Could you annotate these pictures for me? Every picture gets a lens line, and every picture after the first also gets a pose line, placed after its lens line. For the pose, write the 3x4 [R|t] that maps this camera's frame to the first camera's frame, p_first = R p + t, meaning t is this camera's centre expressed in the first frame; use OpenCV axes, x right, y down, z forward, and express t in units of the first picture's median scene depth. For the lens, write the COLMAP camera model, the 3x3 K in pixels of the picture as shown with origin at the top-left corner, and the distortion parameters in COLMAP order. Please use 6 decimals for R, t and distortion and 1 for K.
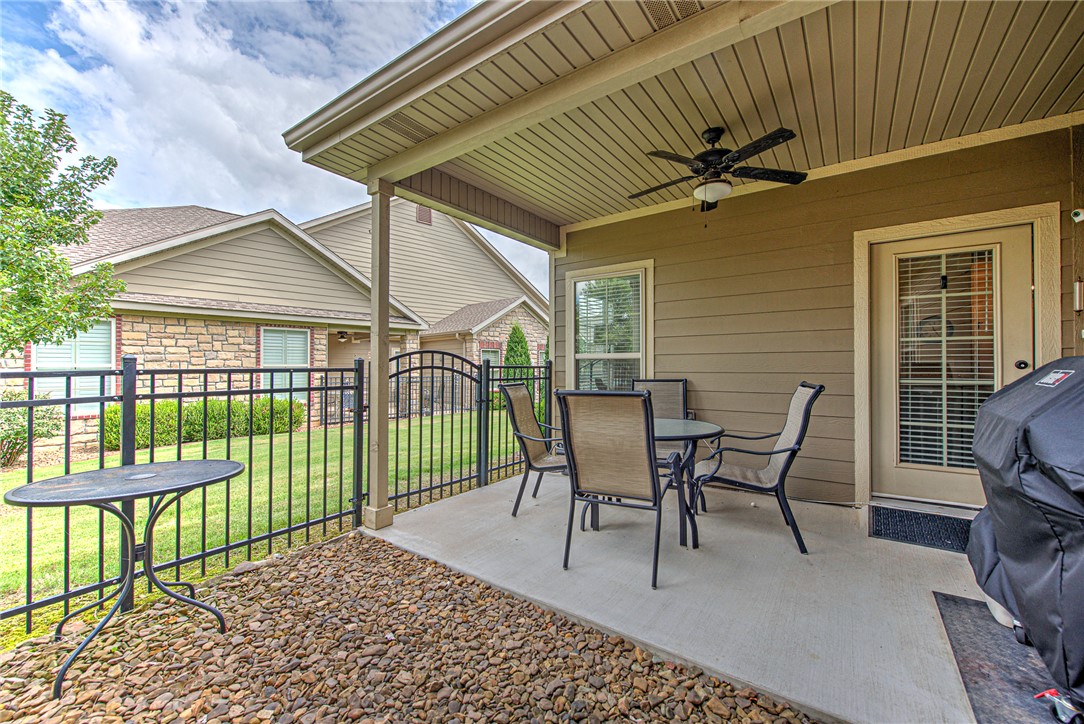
lens RADIAL K [[433.0, 0, 542.0], [0, 433.0, 362.0], [0, 0, 1]] dist [-0.000047, 0.000128]
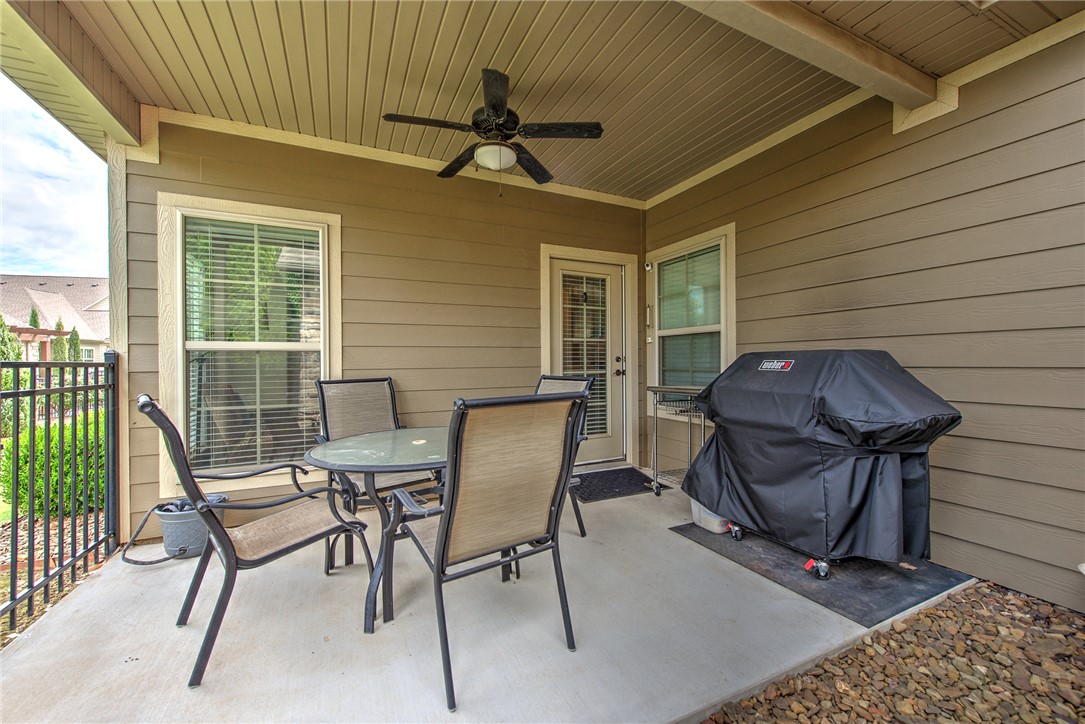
lens RADIAL K [[430.7, 0, 542.5], [0, 430.7, 362.0], [0, 0, 1]] dist [0.000993, 0.000154]
pose [[0.482164, -0.002407, 0.876078, -0.296732], [-0.001463, 0.999993, 0.003552, 0.010172], [-0.876080, -0.002994, 0.482156, 0.474514]]
